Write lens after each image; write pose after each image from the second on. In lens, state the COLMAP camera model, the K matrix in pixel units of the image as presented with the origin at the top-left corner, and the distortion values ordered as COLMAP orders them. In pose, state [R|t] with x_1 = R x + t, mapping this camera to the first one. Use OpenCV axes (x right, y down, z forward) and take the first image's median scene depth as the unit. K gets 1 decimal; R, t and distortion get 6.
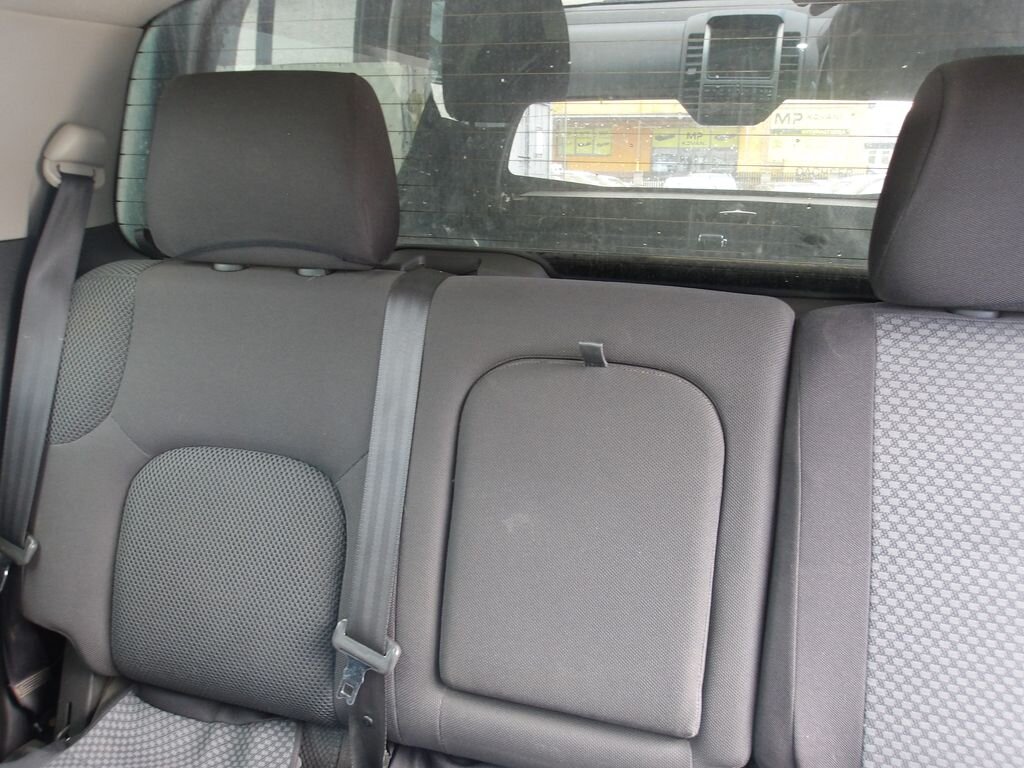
lens RADIAL K [[876.6, 0, 521.3], [0, 876.6, 380.0], [0, 0, 1]] dist [-0.014318, 0.030915]
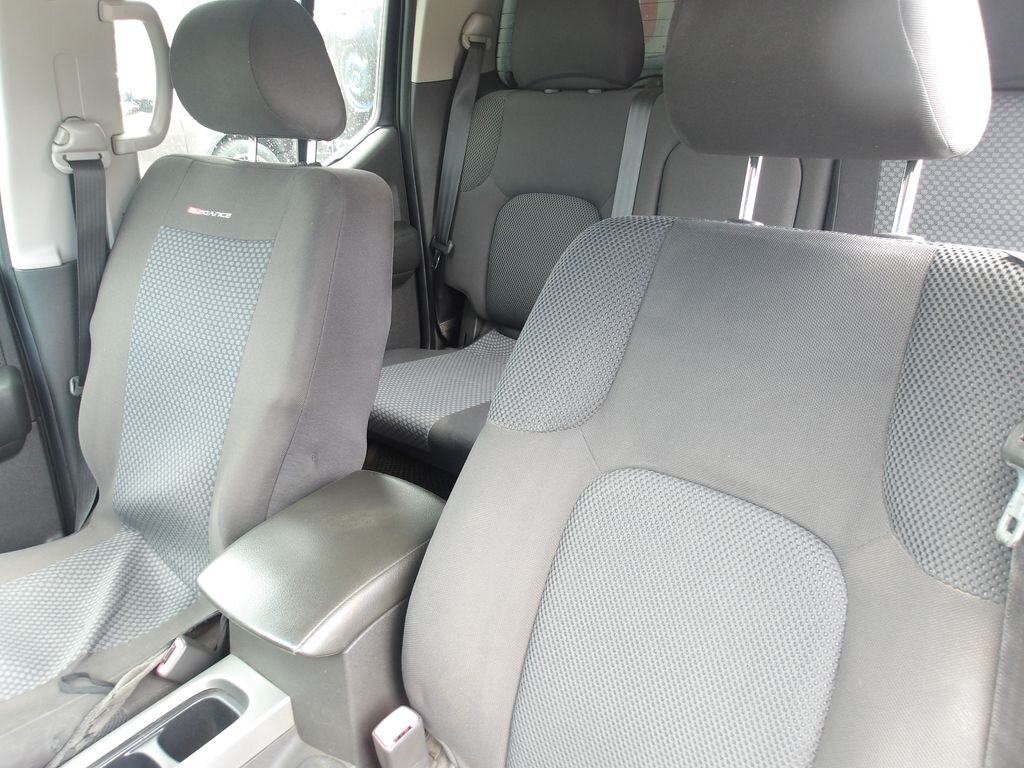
lens RADIAL K [[876.6, 0, 506.2], [0, 876.6, 381.0], [0, 0, 1]] dist [-0.014318, 0.030915]
pose [[0.913455, 0.095516, -0.395572, 0.342759], [-0.035329, 0.987007, 0.156743, 0.178015], [0.405404, -0.129203, 0.904961, -0.732179]]
